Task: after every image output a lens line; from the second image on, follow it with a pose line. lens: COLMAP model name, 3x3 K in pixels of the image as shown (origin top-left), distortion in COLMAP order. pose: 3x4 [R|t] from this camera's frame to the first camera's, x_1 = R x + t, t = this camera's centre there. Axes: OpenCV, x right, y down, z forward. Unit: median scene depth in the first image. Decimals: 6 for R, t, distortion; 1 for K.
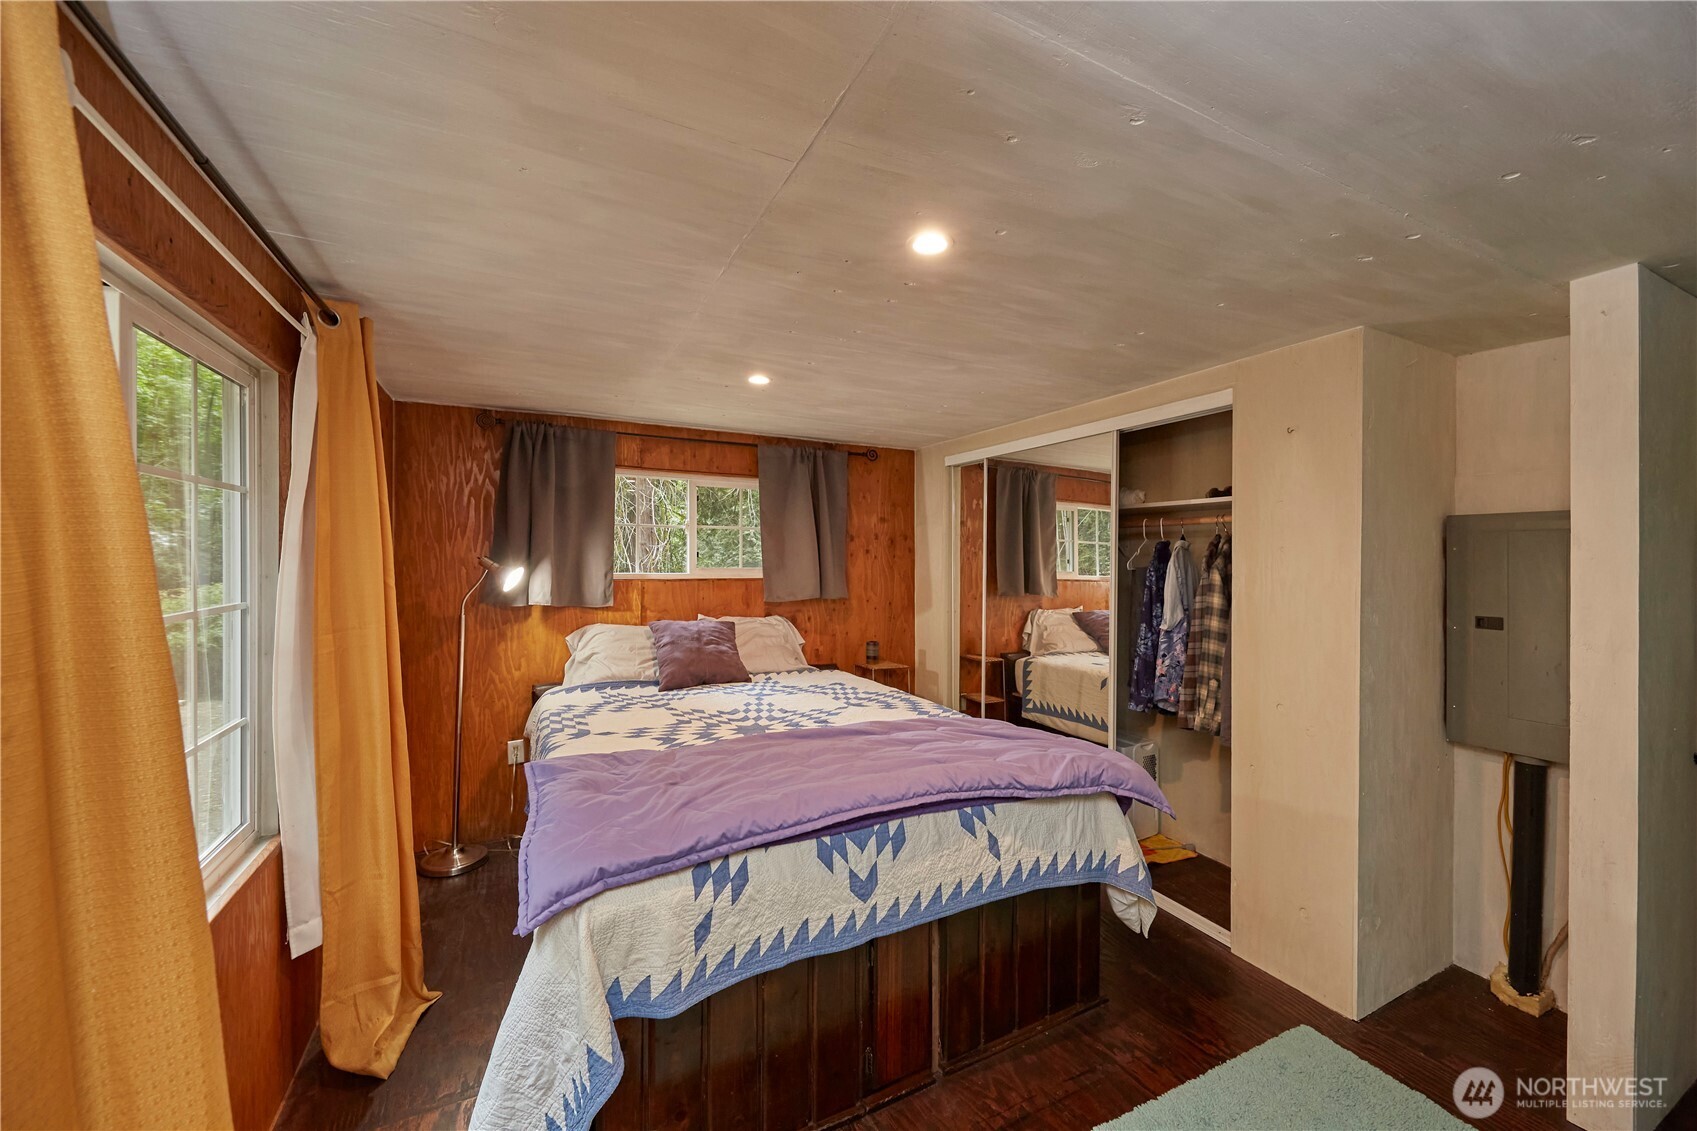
lens RADIAL K [[661.0, 0, 875.4], [0, 661.0, 542.9], [0, 0, 1]] dist [0.010813, -0.005694]
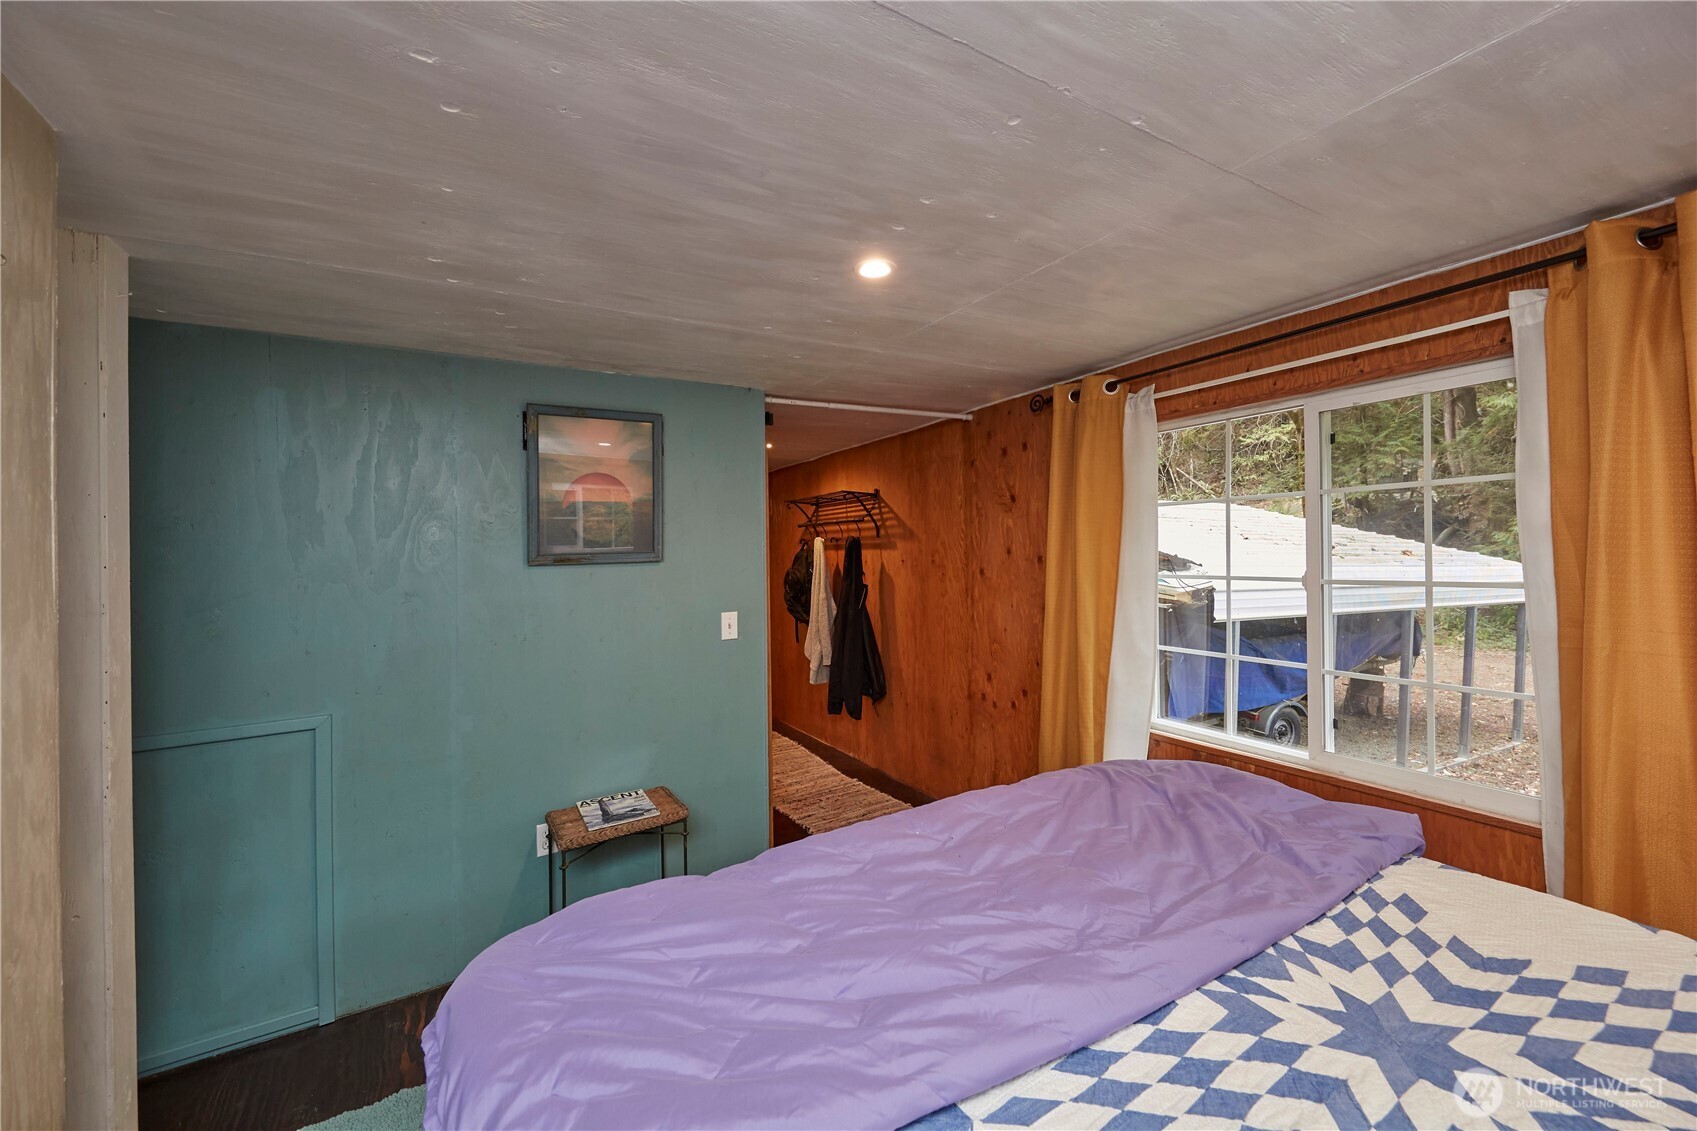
lens RADIAL K [[661.0, 0, 875.4], [0, 661.0, 542.9], [0, 0, 1]] dist [0.010813, -0.005694]
pose [[-0.998293, 0.018098, -0.055523, 0.106373], [0.018807, 0.999748, -0.012276, 0.020949], [0.055287, -0.013299, -0.998382, 1.415169]]
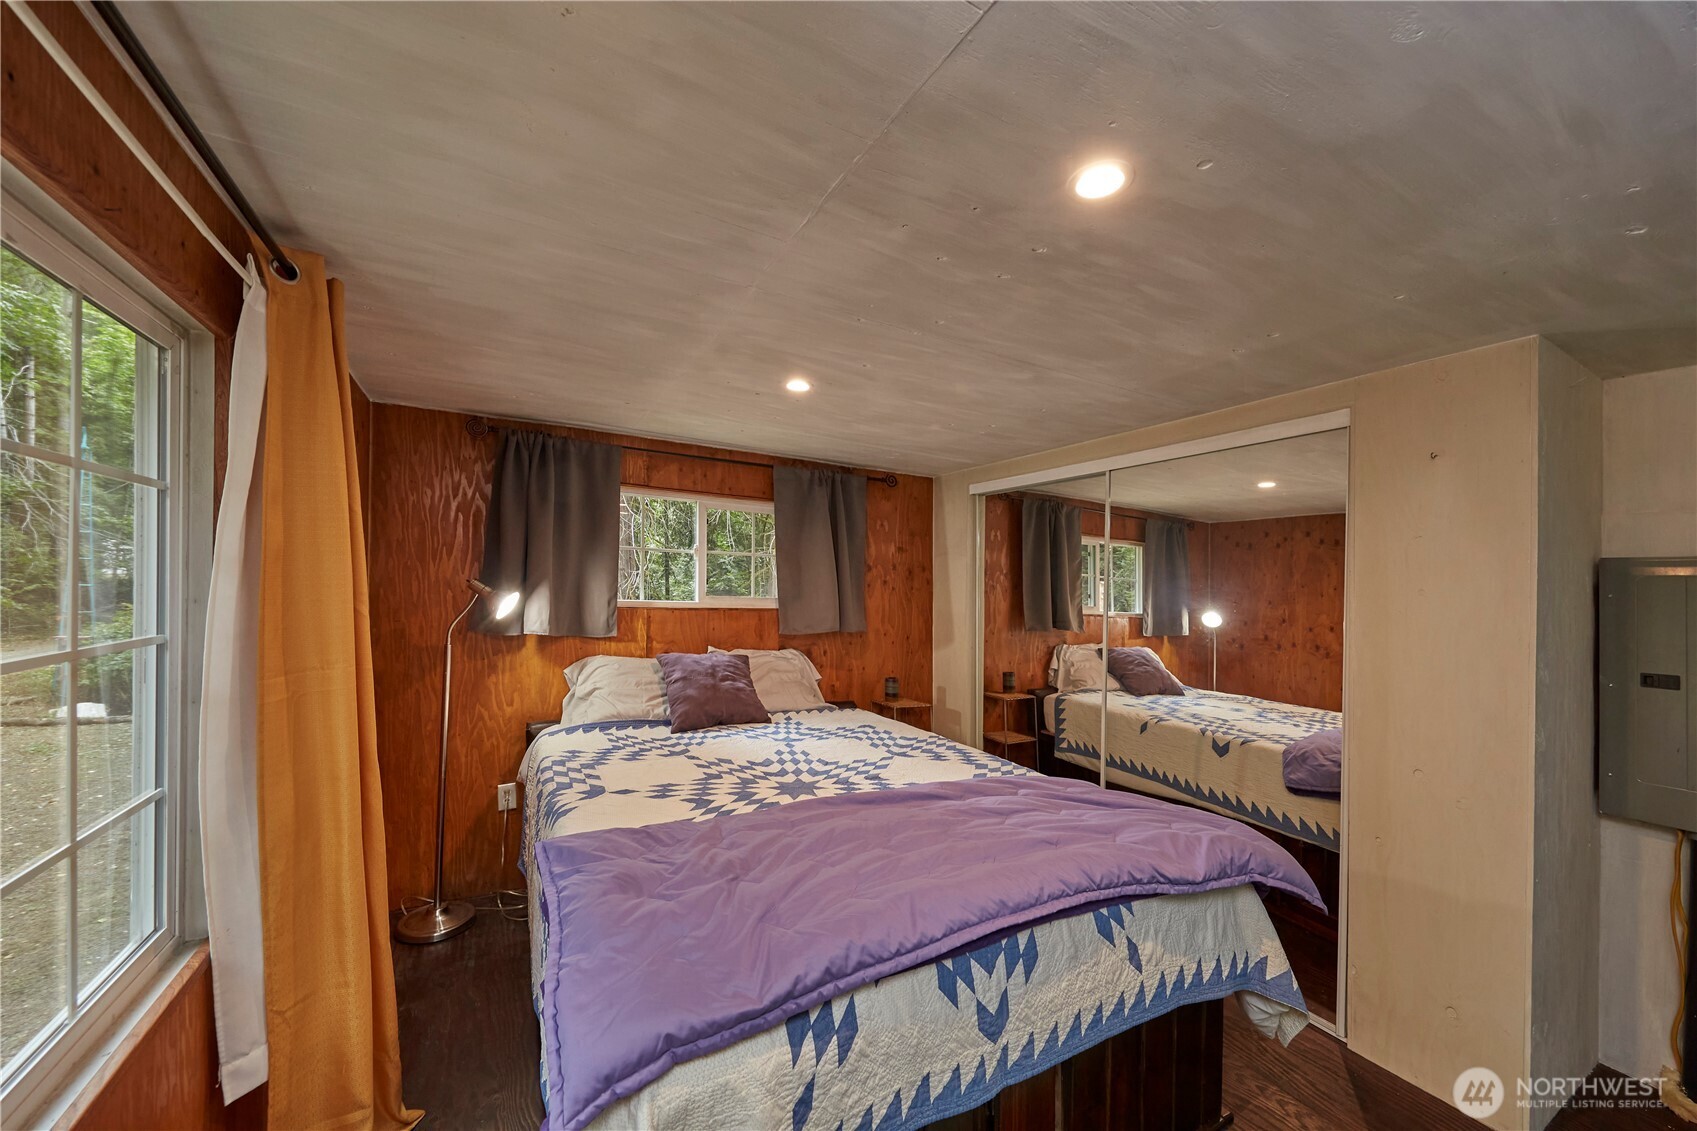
lens RADIAL K [[647.0, 0, 886.1], [0, 647.0, 584.1], [0, 0, 1]] dist [0.009060, -0.005496]
pose [[0.998832, 0.021683, 0.043185, -0.119274], [-0.022396, 0.999620, 0.016092, 0.001217], [-0.042820, -0.017040, 0.998937, 0.169164]]
